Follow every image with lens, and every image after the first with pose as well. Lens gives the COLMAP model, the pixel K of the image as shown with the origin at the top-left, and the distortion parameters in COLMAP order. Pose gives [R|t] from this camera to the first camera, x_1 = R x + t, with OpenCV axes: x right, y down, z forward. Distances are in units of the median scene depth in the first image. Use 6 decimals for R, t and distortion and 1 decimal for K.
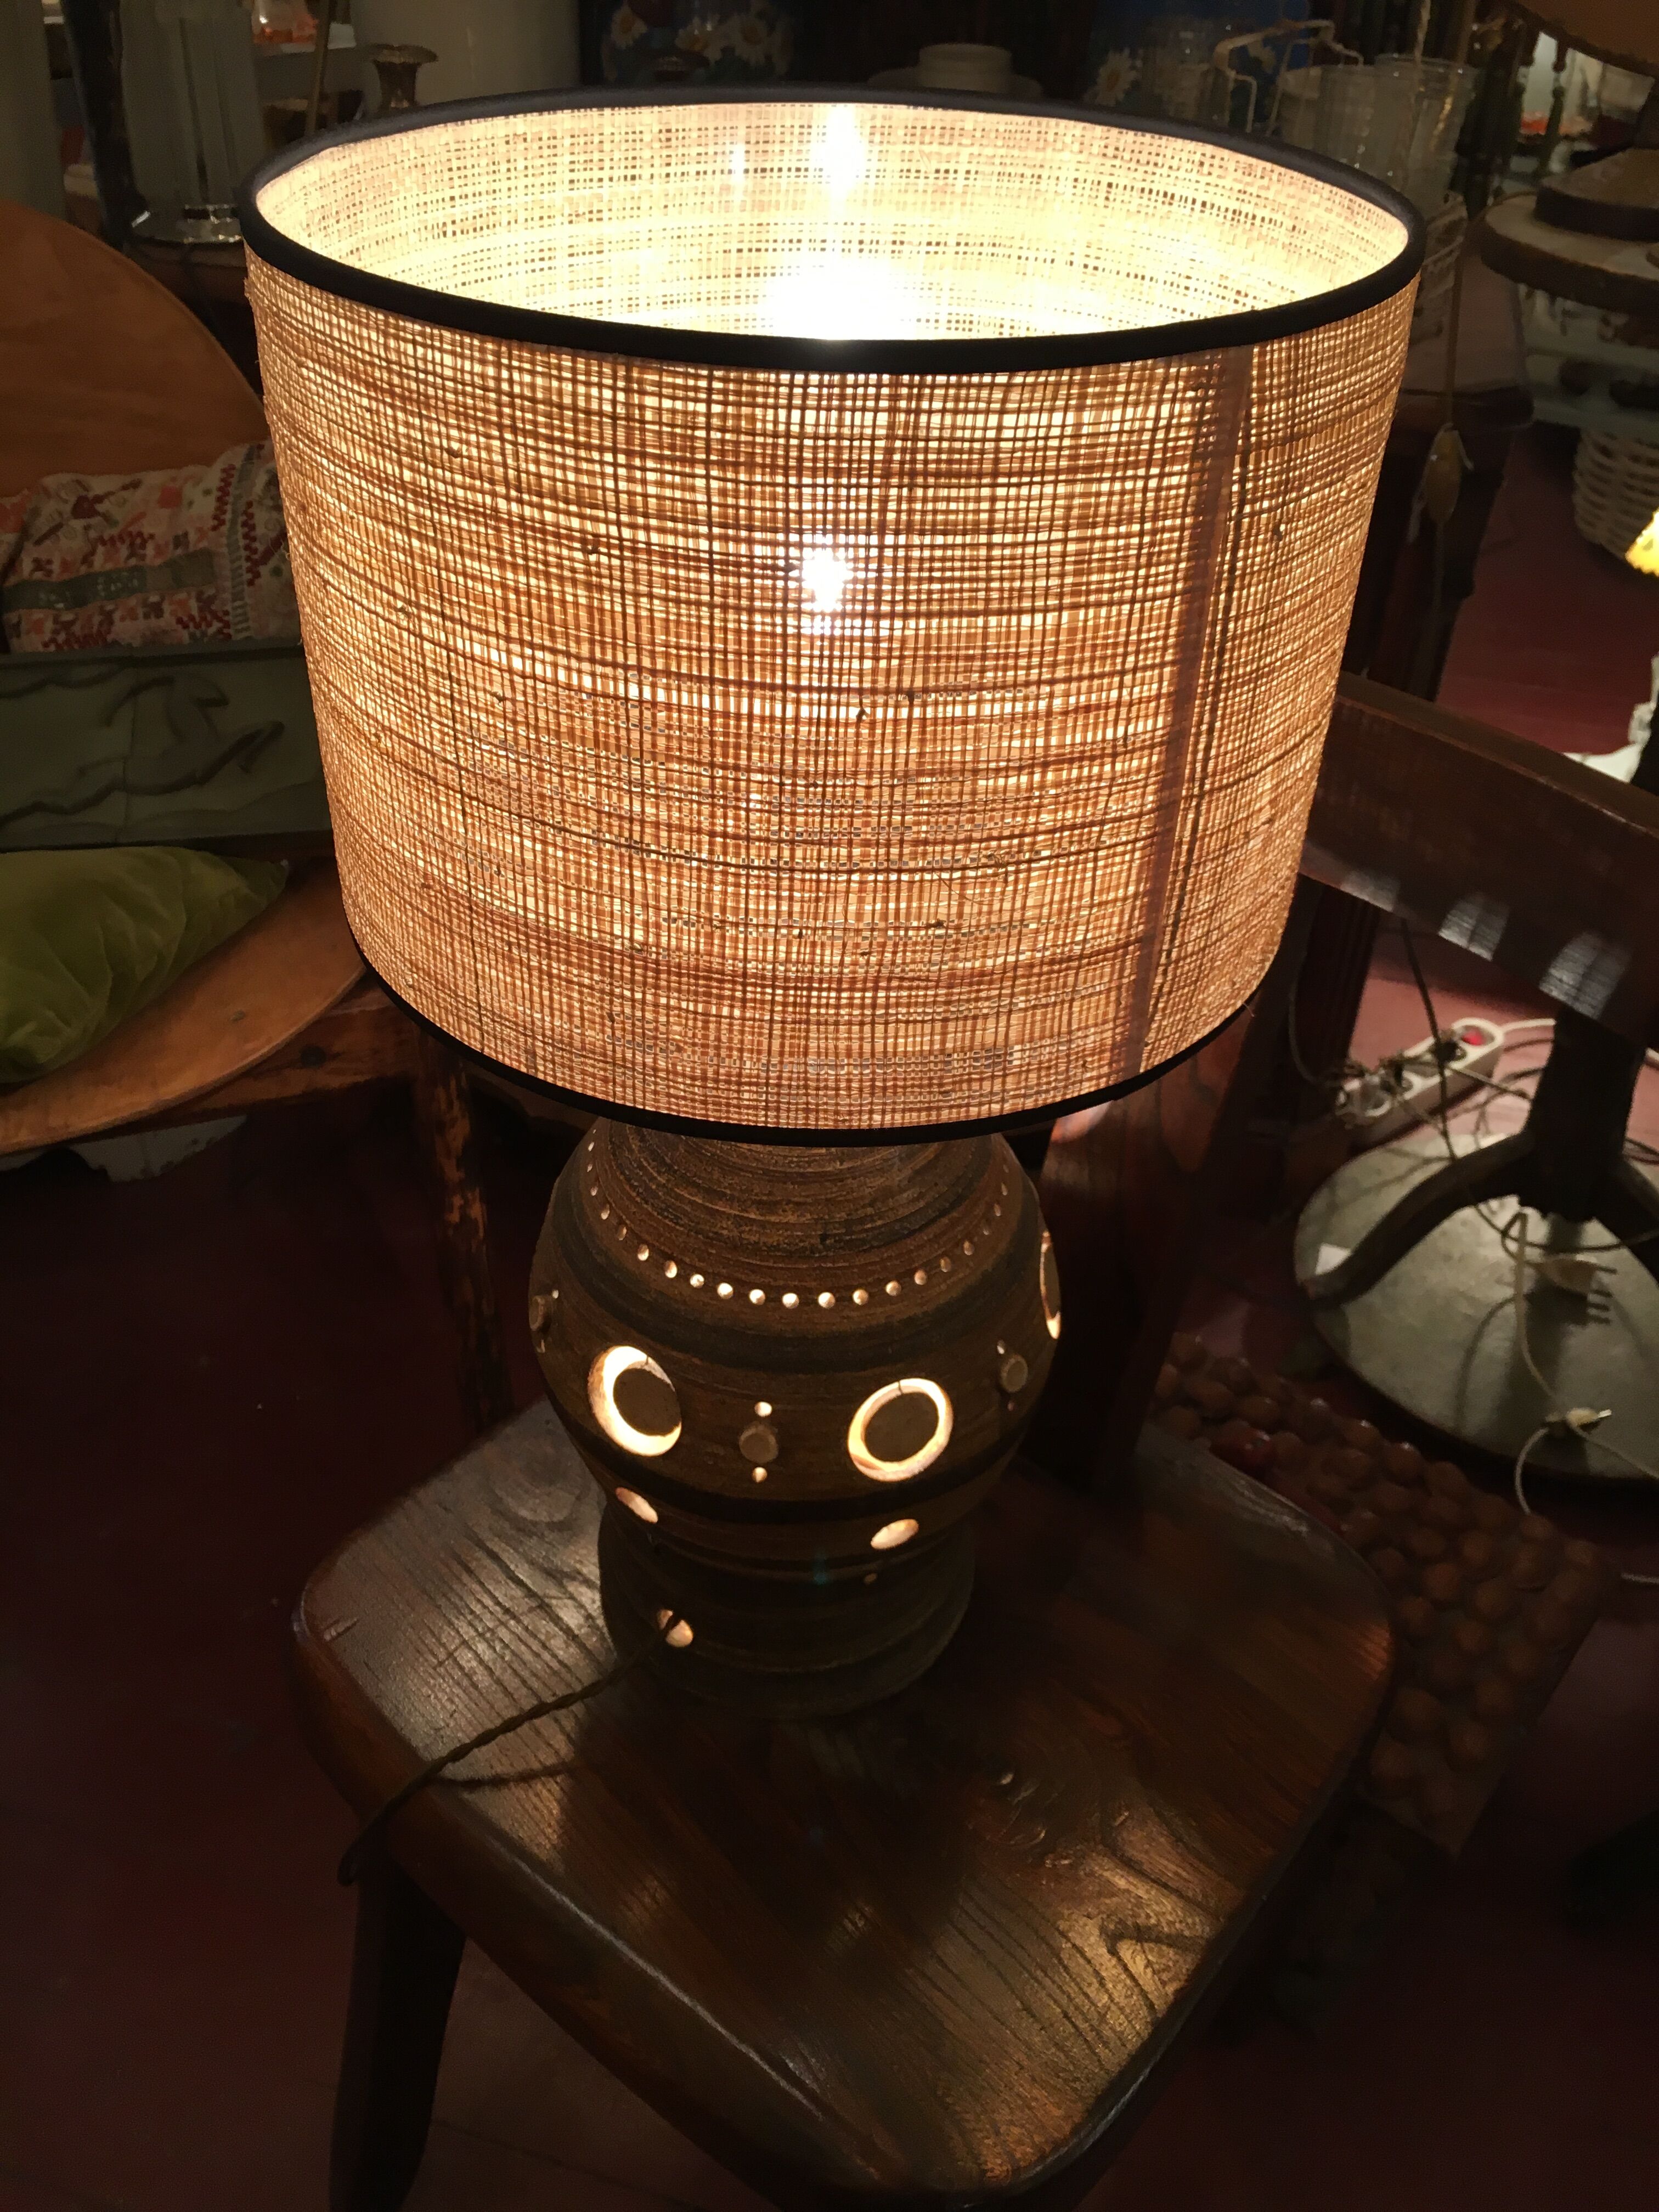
lens RADIAL K [[1903.1, 0, 829.5], [0, 1903.1, 1106.0], [0, 0, 1]] dist [0.083114, -0.120682]
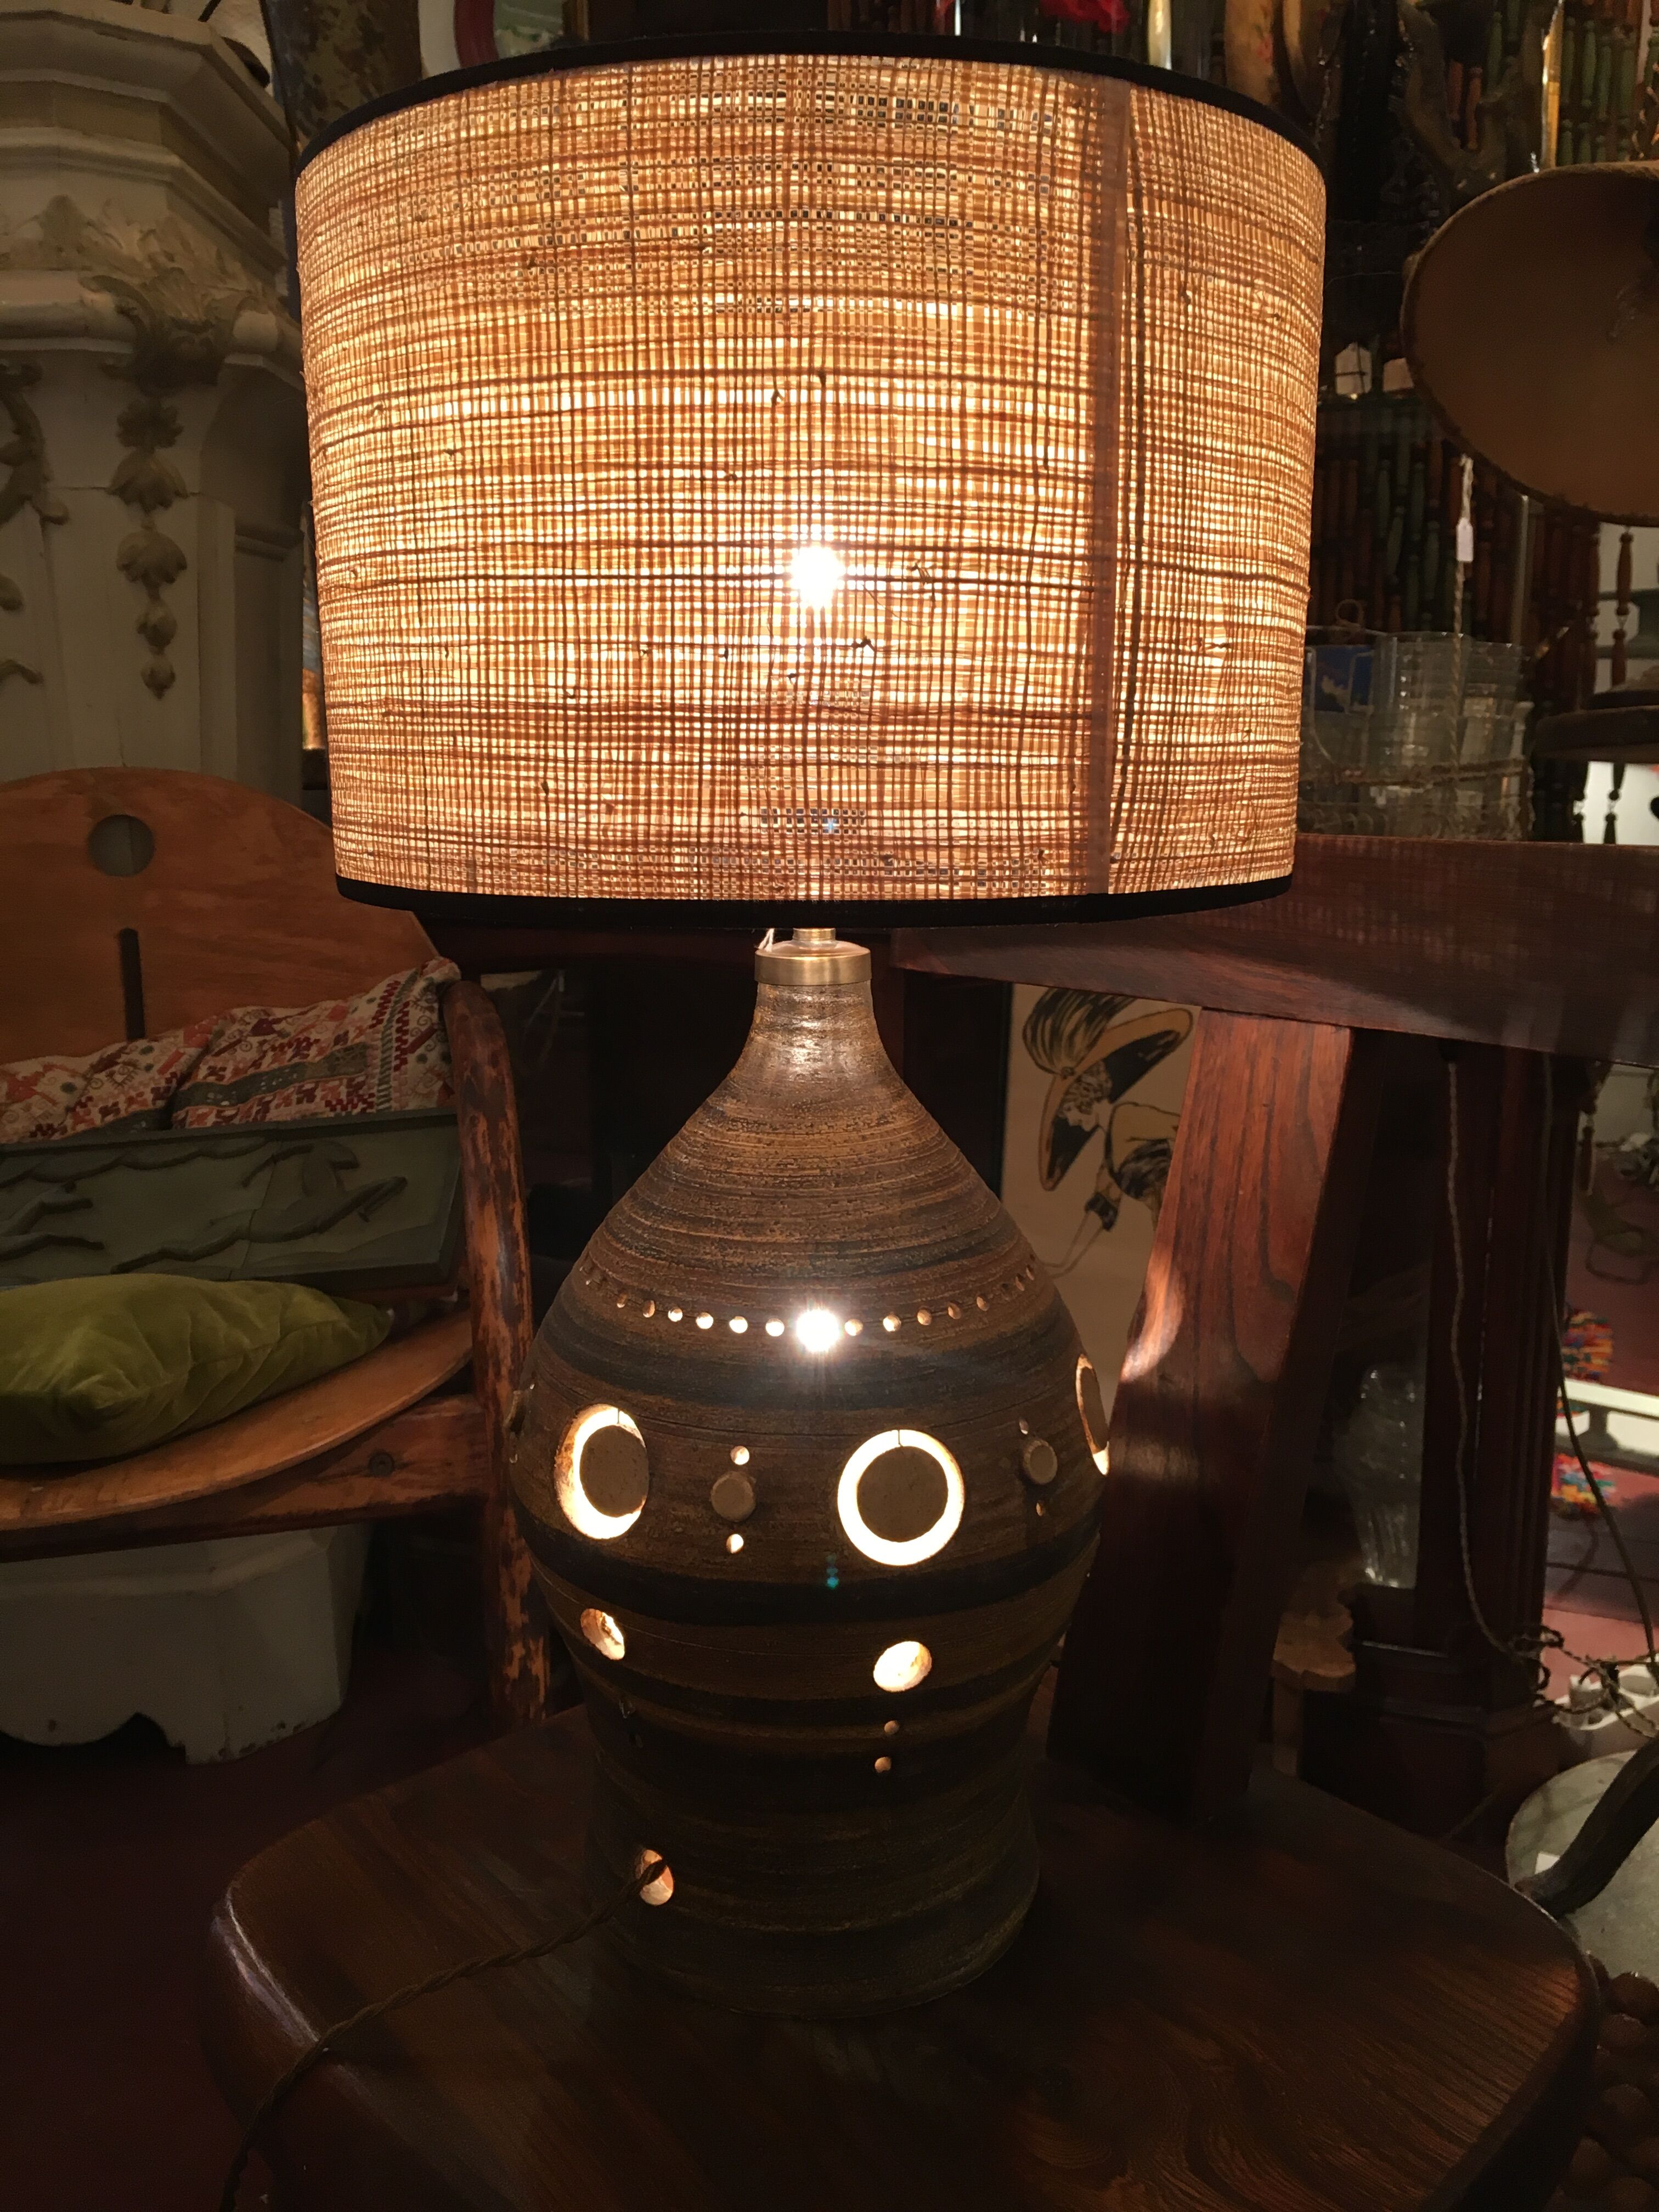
lens RADIAL K [[1903.1, 0, 829.5], [0, 1903.1, 1106.0], [0, 0, 1]] dist [0.083114, -0.120682]
pose [[0.994340, -0.012267, -0.105533, 0.141759], [-0.034960, 0.900218, -0.434033, 0.557930], [0.100327, 0.435266, 0.894694, 0.219200]]
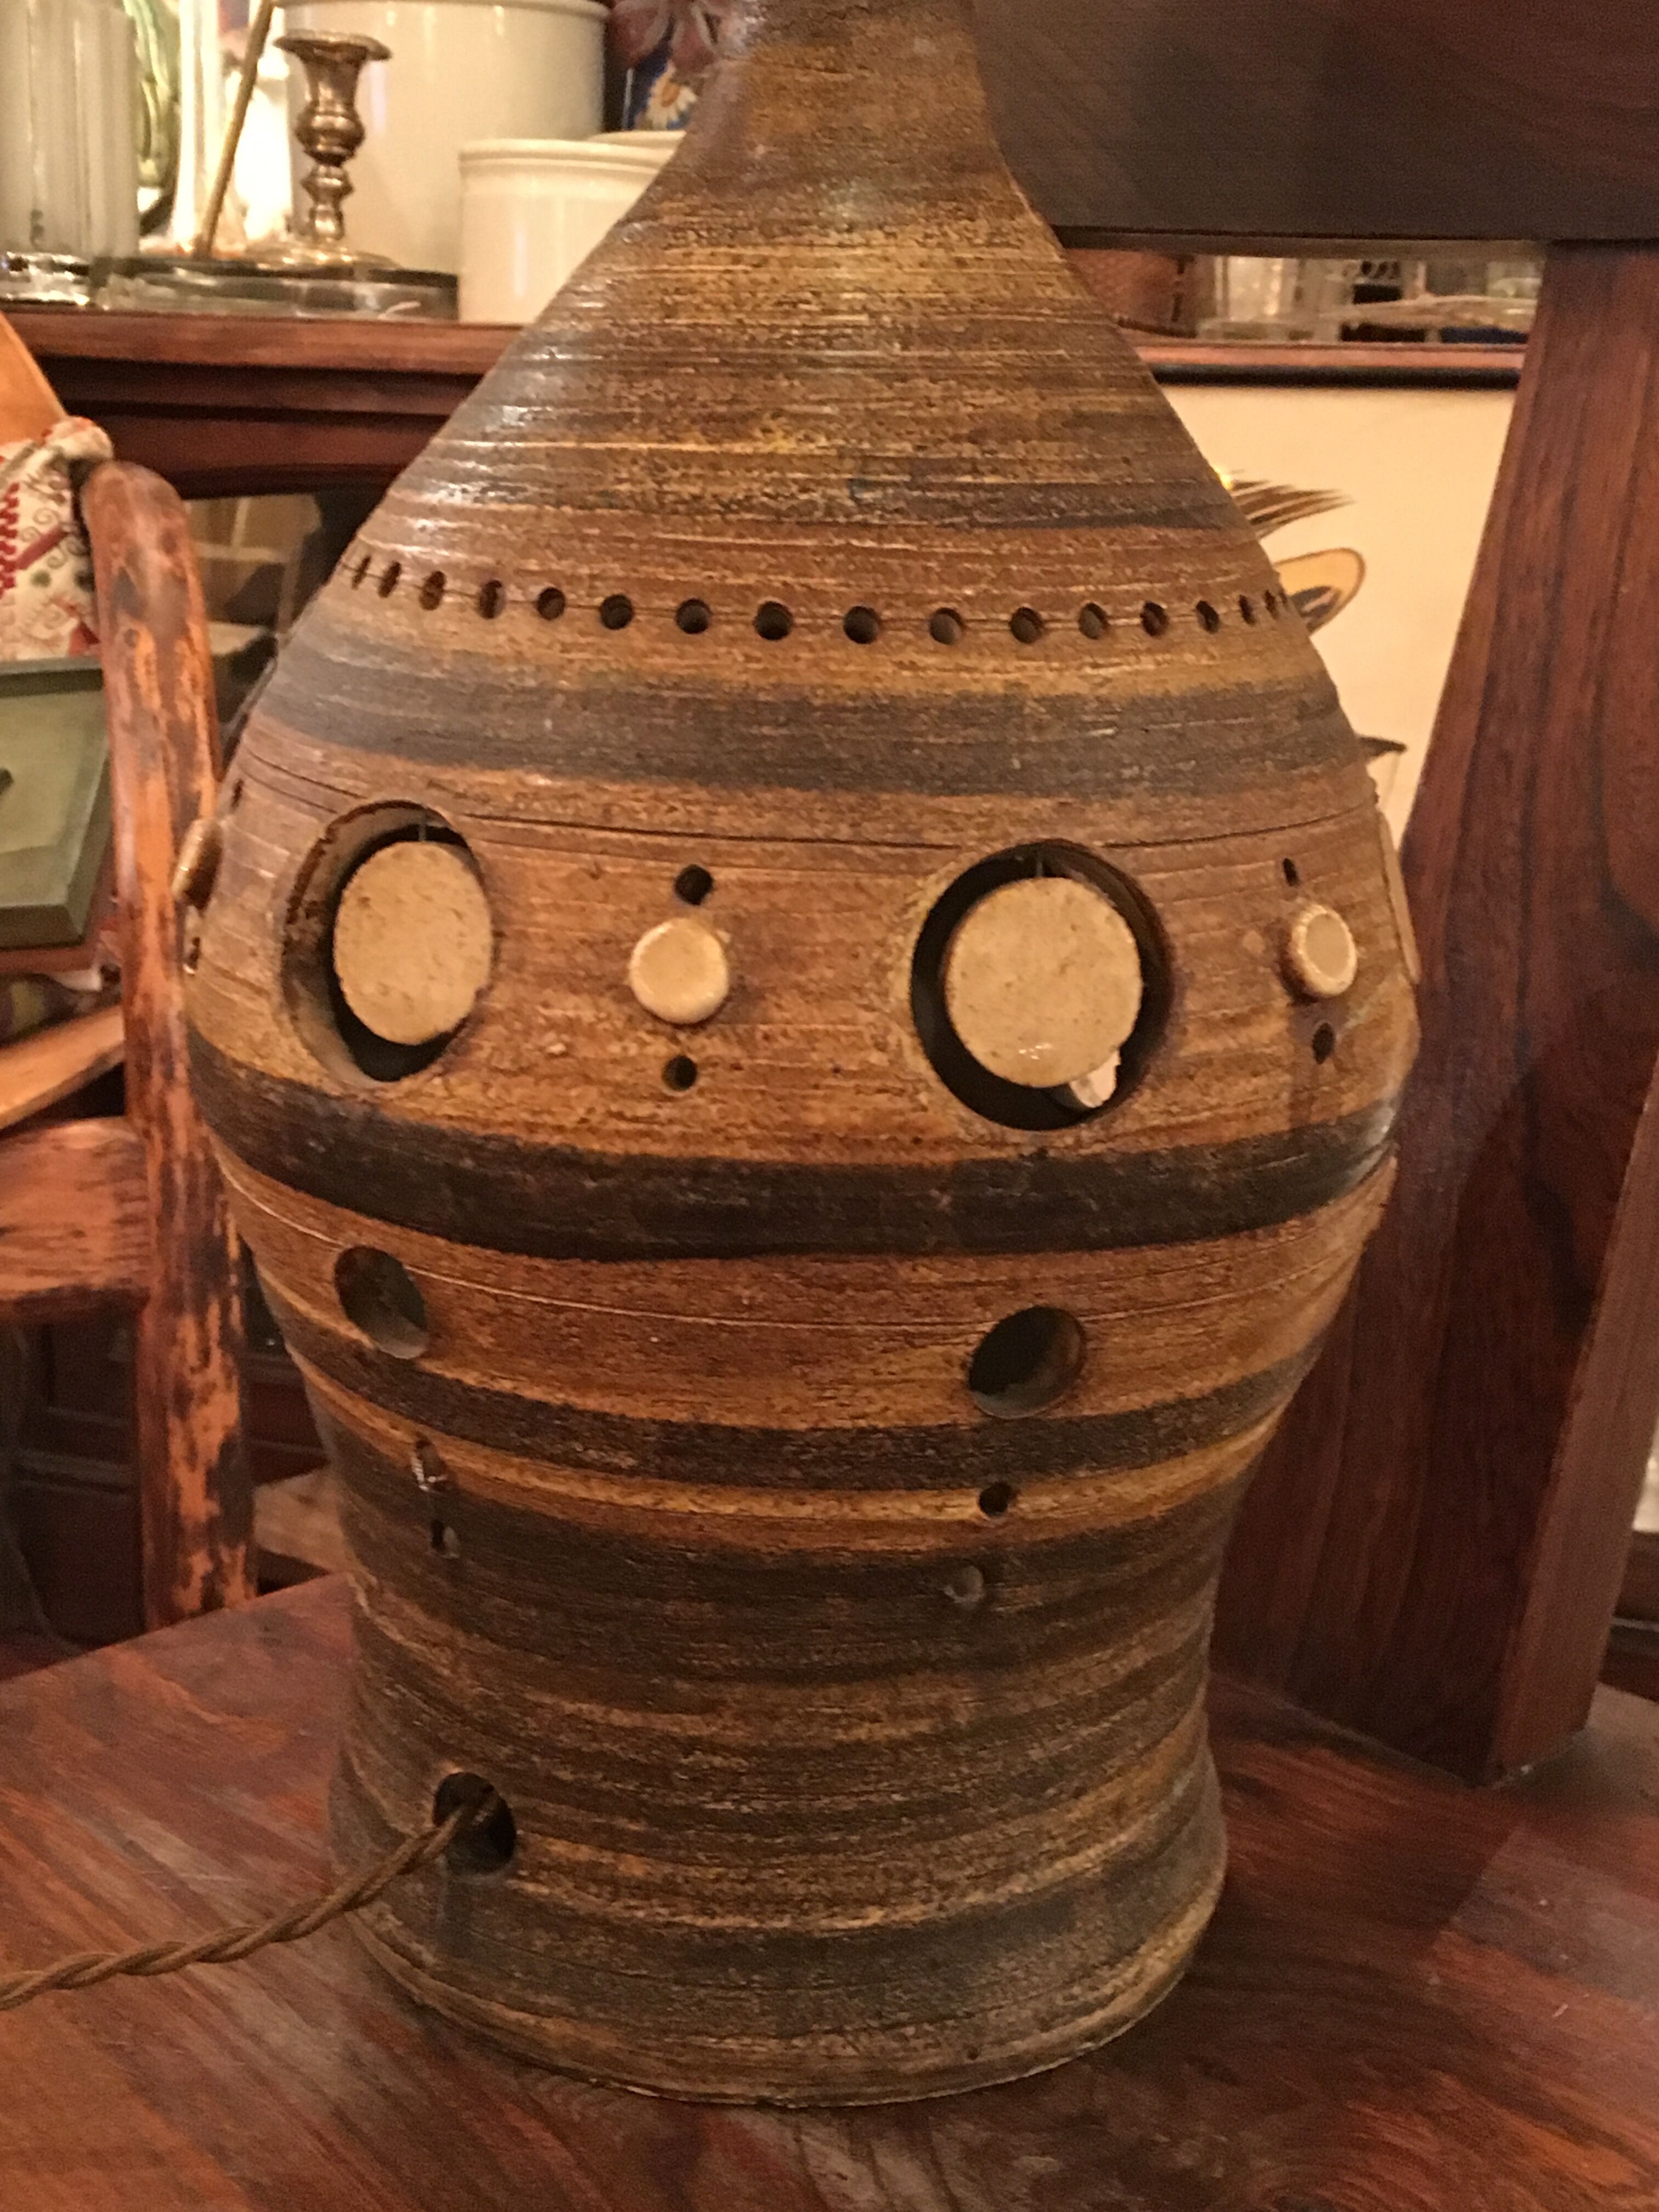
lens RADIAL K [[2794.1, 0, 829.5], [0, 2794.1, 1106.0], [0, 0, 1]] dist [0.056552, -0.015037]
pose [[0.998659, 0.015405, -0.049431, 0.032015], [-0.033452, 0.920673, -0.388899, 0.607506], [0.039519, 0.390031, 0.919953, 0.685887]]
